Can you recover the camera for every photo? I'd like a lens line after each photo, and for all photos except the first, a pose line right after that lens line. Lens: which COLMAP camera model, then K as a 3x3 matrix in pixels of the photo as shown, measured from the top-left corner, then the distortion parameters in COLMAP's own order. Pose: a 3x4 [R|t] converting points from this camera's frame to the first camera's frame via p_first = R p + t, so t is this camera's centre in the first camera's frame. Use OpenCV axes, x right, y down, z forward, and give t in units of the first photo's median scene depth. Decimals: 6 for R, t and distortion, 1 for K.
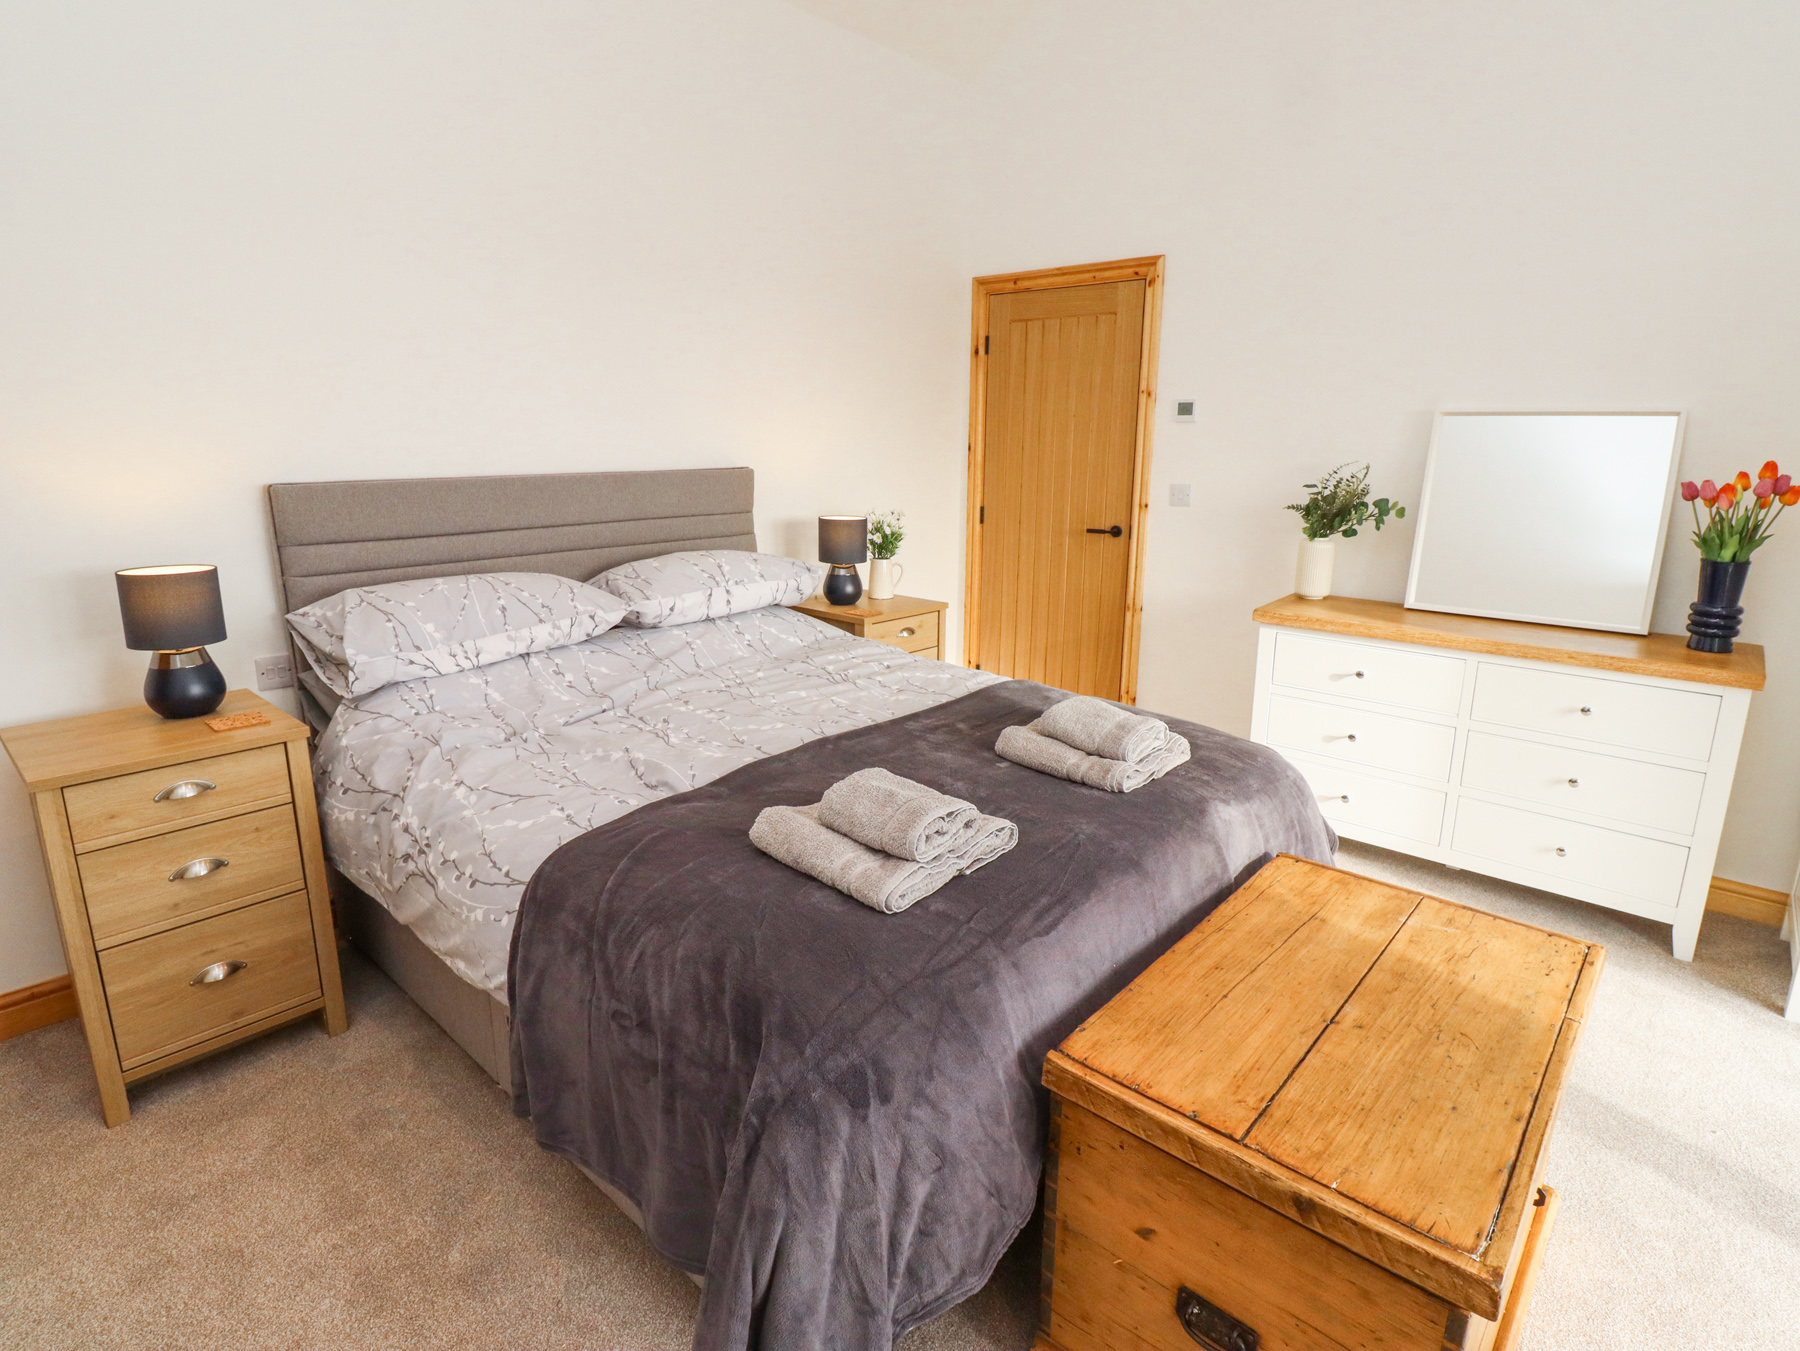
lens RADIAL K [[942.9, 0, 917.8], [0, 942.9, 655.5], [0, 0, 1]] dist [0.000650, -0.014448]
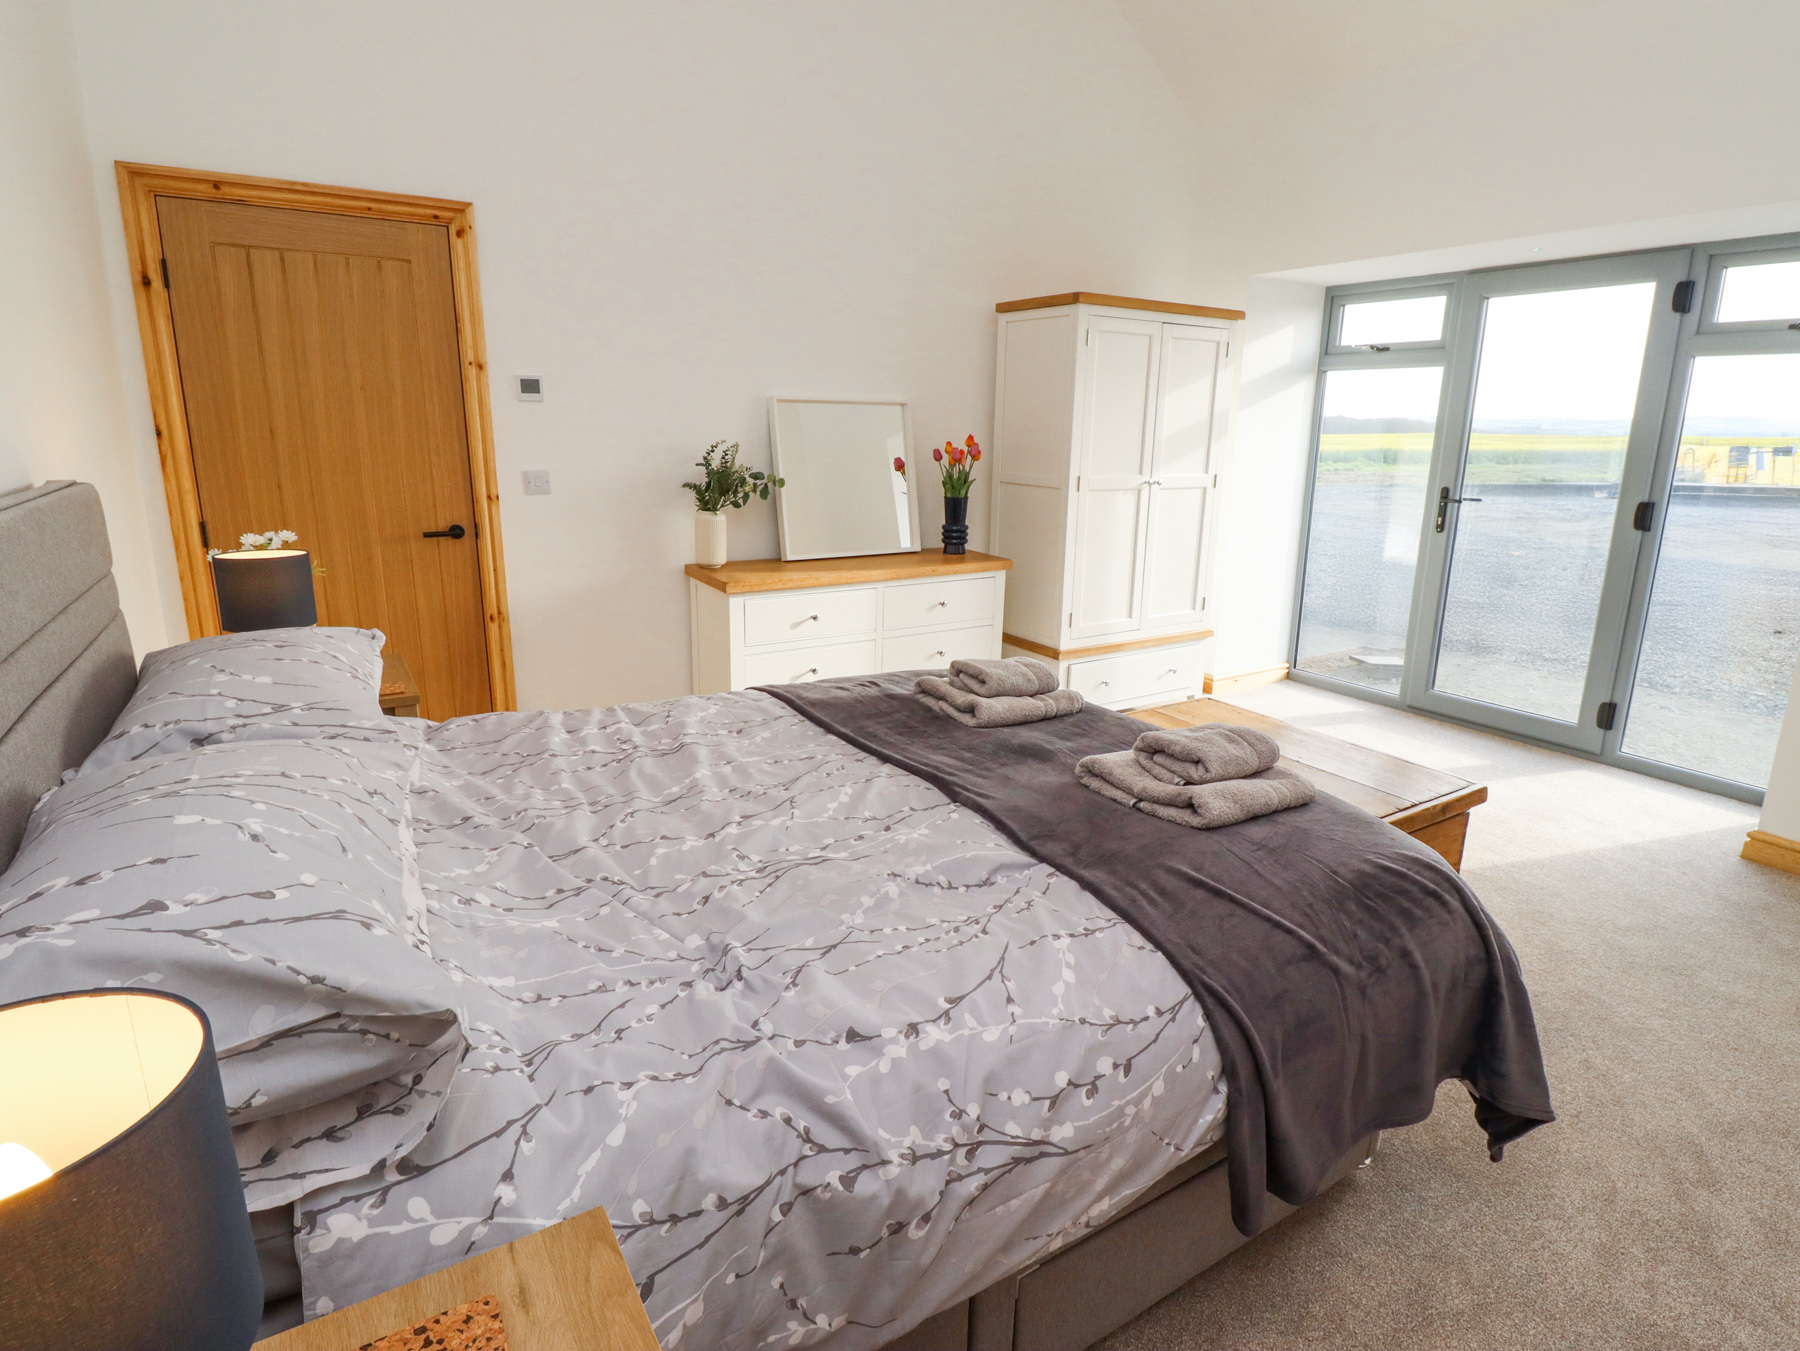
lens RADIAL K [[942.9, 0, 917.8], [0, 942.9, 655.5], [0, 0, 1]] dist [0.000650, -0.014448]
pose [[0.274711, -0.234154, 0.932580, -0.513787], [0.205455, 0.961790, 0.180967, -0.101598], [-0.939320, 0.141890, 0.312322, 0.409966]]
